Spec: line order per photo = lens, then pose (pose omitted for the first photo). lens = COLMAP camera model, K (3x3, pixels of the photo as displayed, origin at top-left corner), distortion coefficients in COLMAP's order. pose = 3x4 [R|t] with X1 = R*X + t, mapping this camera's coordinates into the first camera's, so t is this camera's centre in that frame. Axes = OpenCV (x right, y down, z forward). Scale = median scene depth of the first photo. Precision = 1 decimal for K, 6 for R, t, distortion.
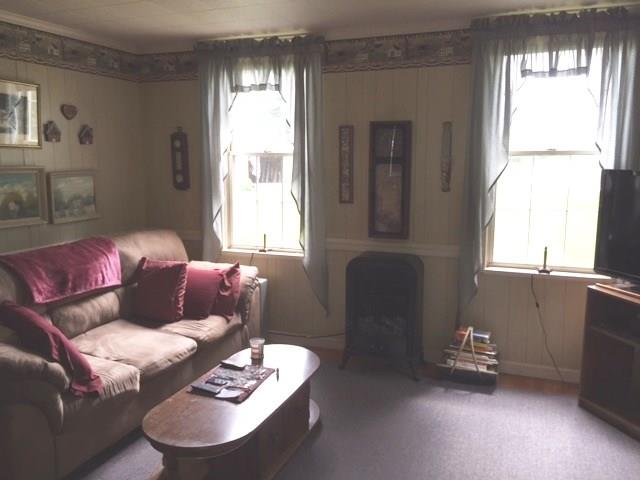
lens RADIAL K [[558.4, 0, 319.0], [0, 558.4, 238.4], [0, 0, 1]] dist [0.056590, -0.053550]
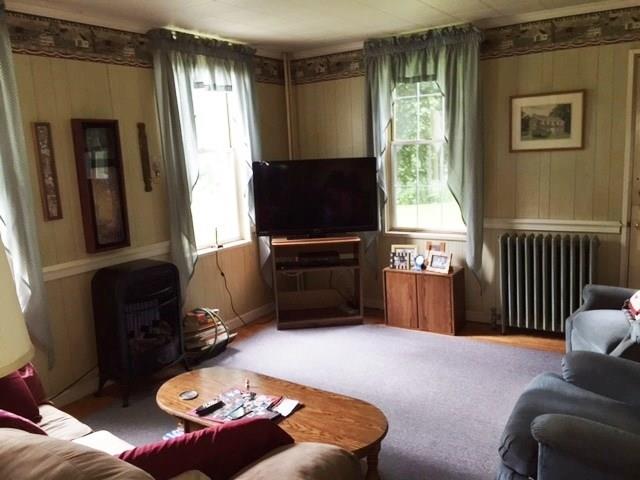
lens RADIAL K [[558.4, 0, 319.0], [0, 558.4, 241.3], [0, 0, 1]] dist [0.056590, -0.053550]
pose [[0.189962, -0.174146, 0.966223, -0.711278], [0.183731, 0.973062, 0.139257, -0.080368], [-0.964447, 0.151072, 0.216841, 0.492499]]
